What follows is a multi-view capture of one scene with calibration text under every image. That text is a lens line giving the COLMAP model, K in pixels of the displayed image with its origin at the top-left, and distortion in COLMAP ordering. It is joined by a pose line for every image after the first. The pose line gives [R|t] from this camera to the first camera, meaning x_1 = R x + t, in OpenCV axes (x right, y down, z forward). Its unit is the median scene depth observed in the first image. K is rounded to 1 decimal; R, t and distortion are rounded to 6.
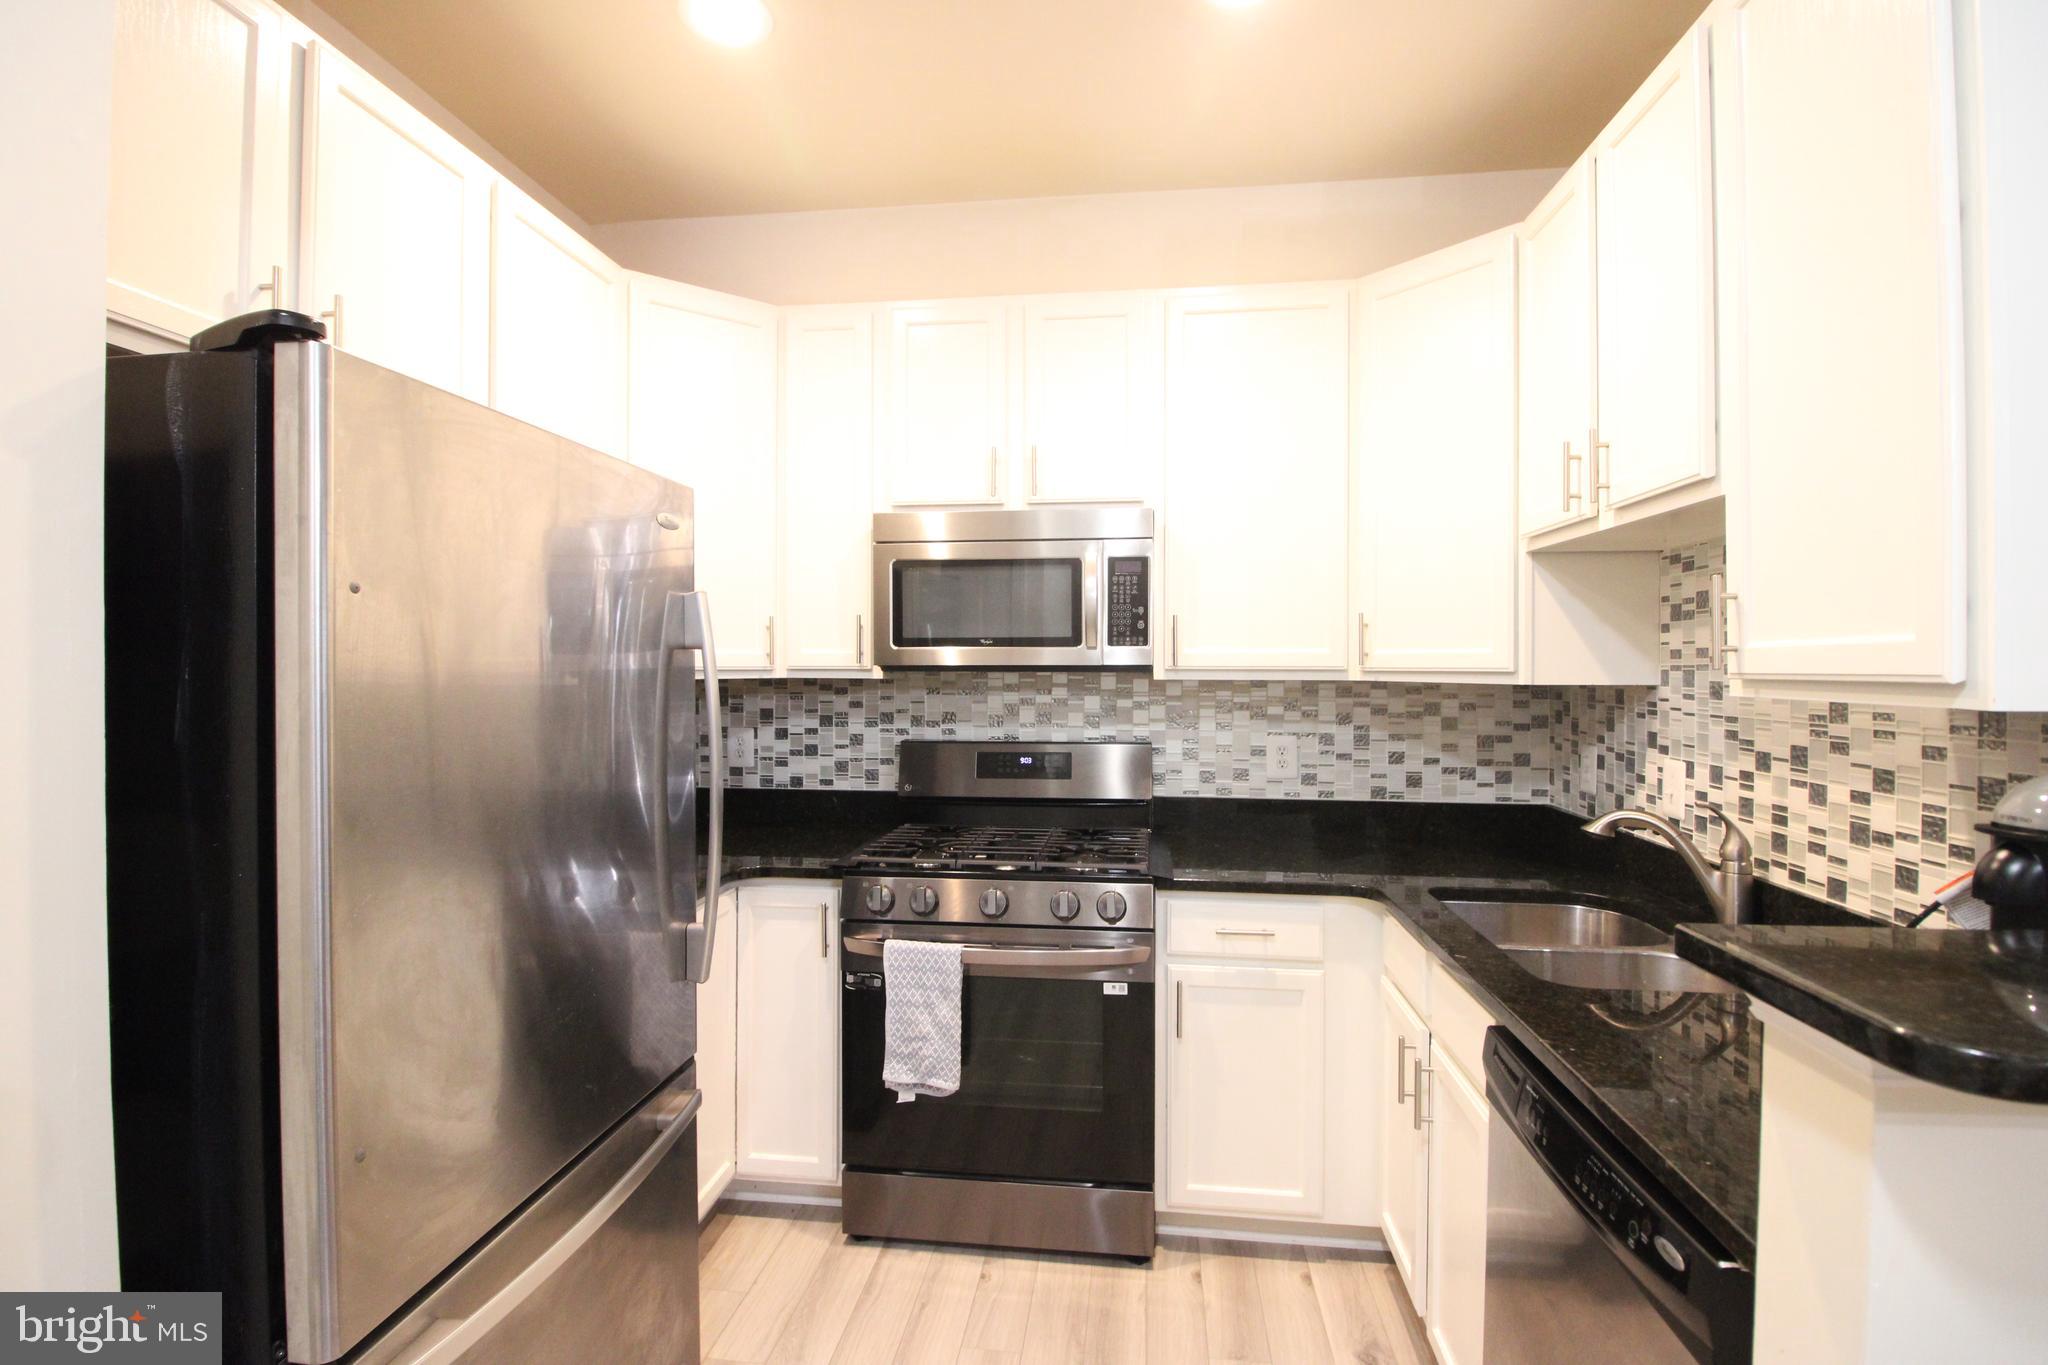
lens RADIAL K [[943.8, 0, 1028.2], [0, 943.8, 668.2], [0, 0, 1]] dist [-0.004759, -0.009748]
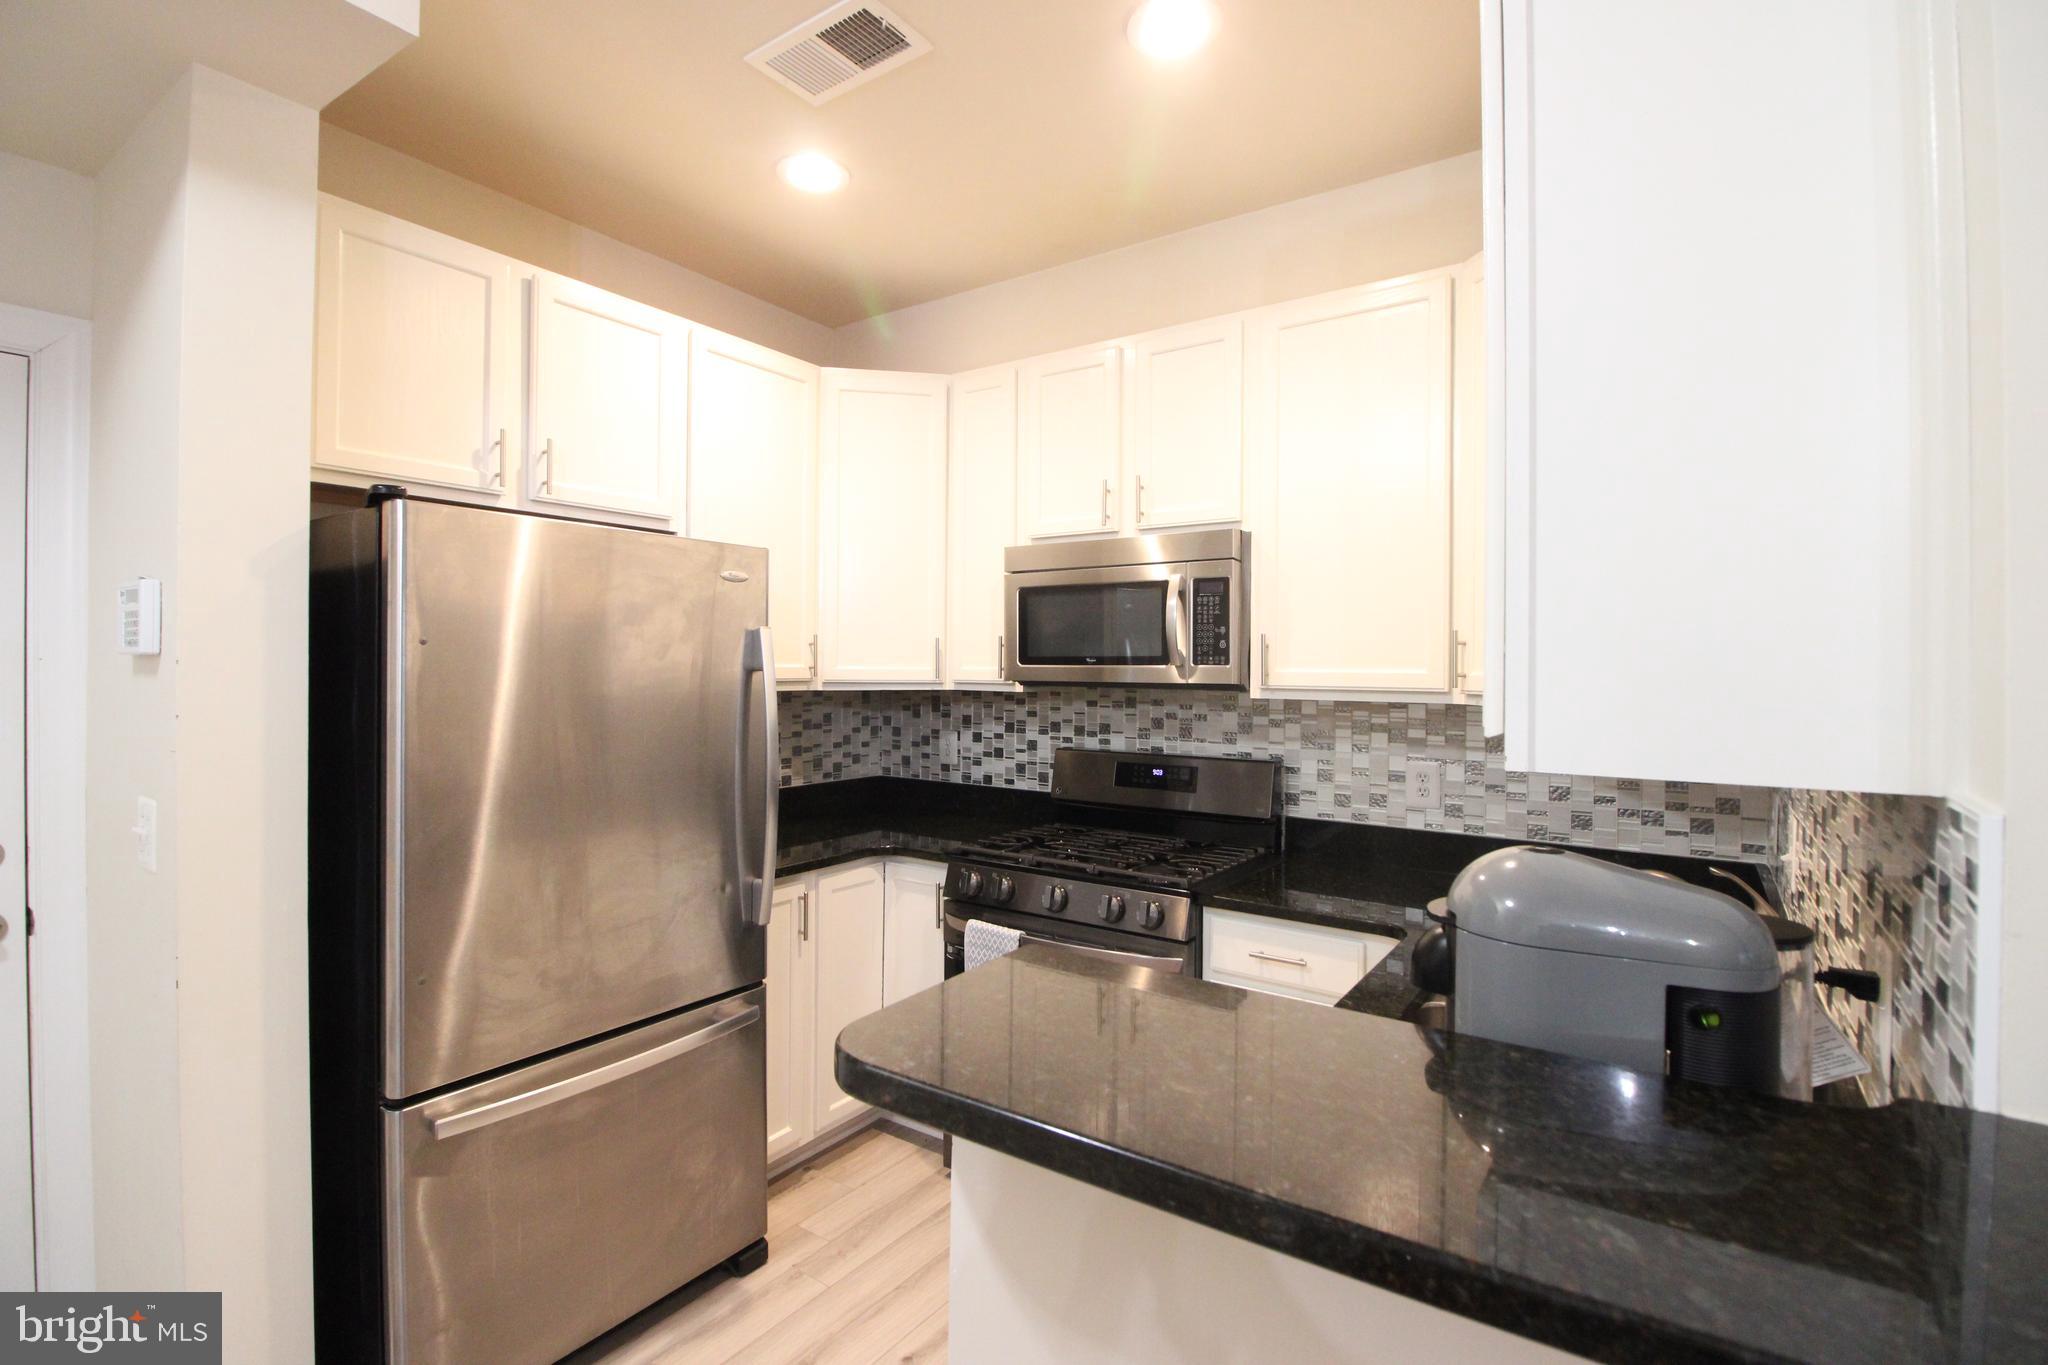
lens RADIAL K [[943.8, 0, 1035.3], [0, 943.8, 664.5], [0, 0, 1]] dist [-0.004759, -0.009748]
pose [[0.886420, 0.004806, -0.462858, 0.357690], [-0.008243, 0.999951, -0.005403, -0.014978], [0.462809, 0.008605, 0.886416, 0.006944]]
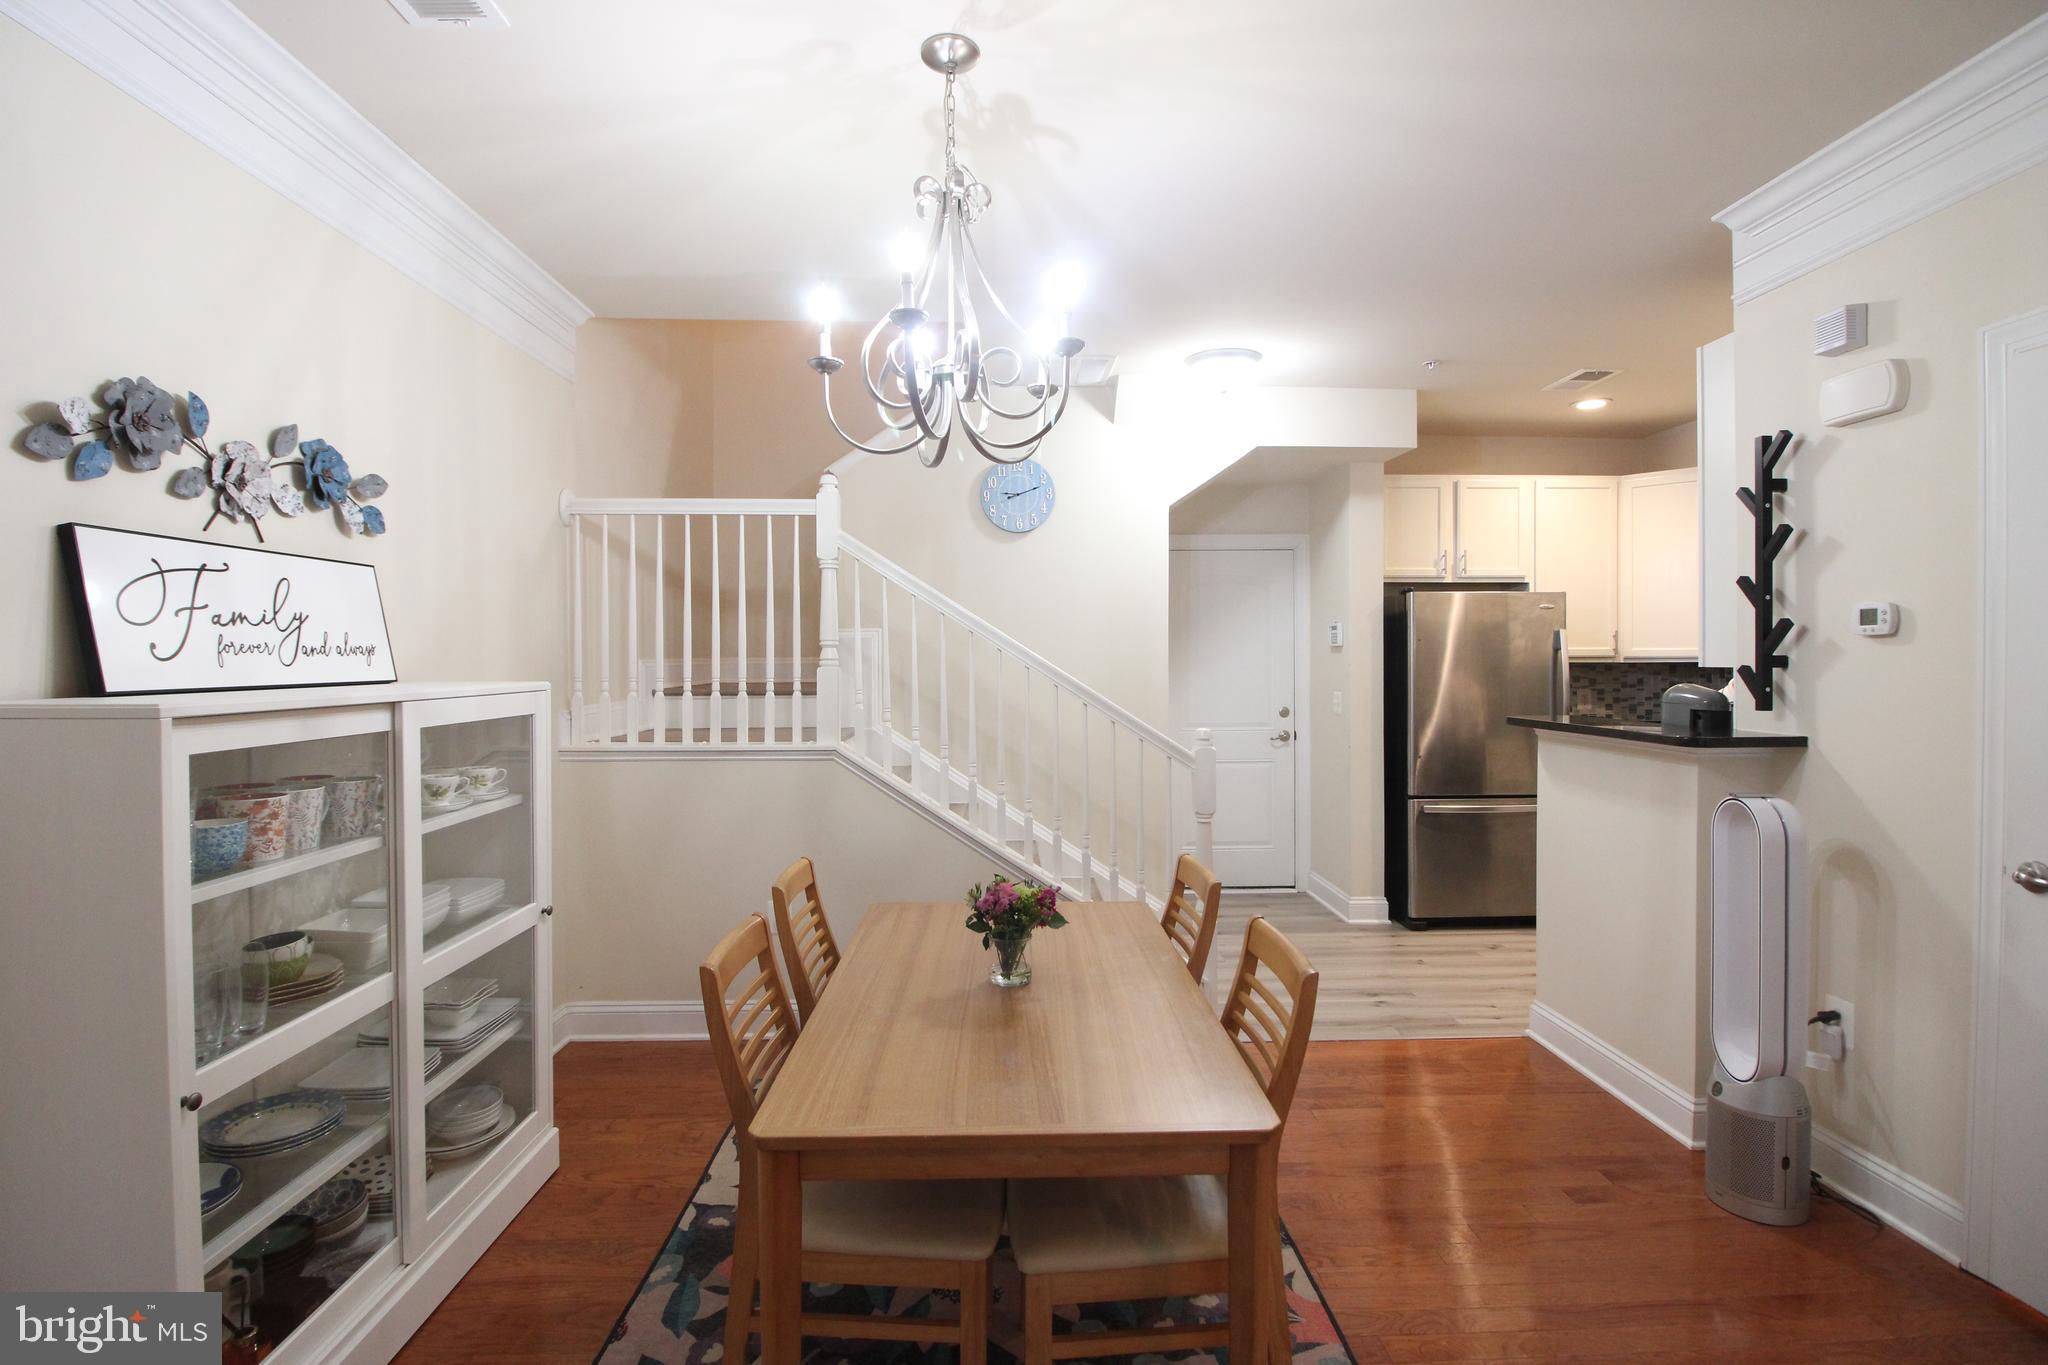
lens RADIAL K [[943.8, 0, 1034.5], [0, 943.8, 668.5], [0, 0, 1]] dist [-0.004759, -0.009748]
pose [[0.157399, 0.009171, -0.987492, 1.309774], [0.001254, 0.999954, 0.009487, 0.004277], [0.987534, -0.002732, 0.157380, -0.598583]]
